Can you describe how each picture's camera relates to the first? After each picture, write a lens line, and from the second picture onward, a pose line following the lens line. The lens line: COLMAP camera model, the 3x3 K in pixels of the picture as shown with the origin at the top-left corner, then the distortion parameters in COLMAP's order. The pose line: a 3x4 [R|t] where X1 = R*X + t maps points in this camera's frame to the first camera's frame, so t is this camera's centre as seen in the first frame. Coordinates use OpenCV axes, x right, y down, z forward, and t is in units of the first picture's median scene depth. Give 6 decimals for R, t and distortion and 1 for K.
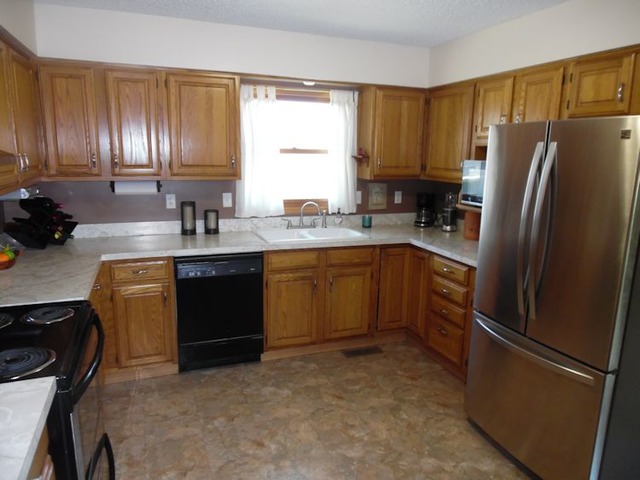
lens RADIAL K [[444.6, 0, 318.9], [0, 444.6, 242.5], [0, 0, 1]] dist [-0.025046, 0.000682]
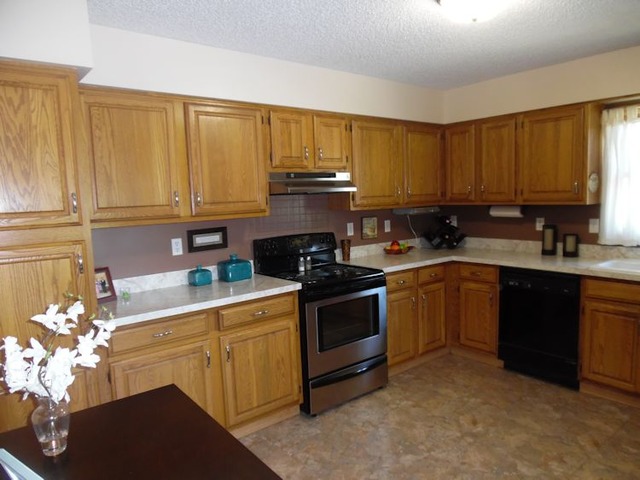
lens RADIAL K [[444.6, 0, 318.0], [0, 444.6, 238.8], [0, 0, 1]] dist [-0.025046, 0.000682]
pose [[0.306128, 0.068001, -0.949559, 0.613141], [-0.150158, 0.988409, 0.022373, 0.004478], [0.940073, 0.135735, 0.312791, 0.126861]]
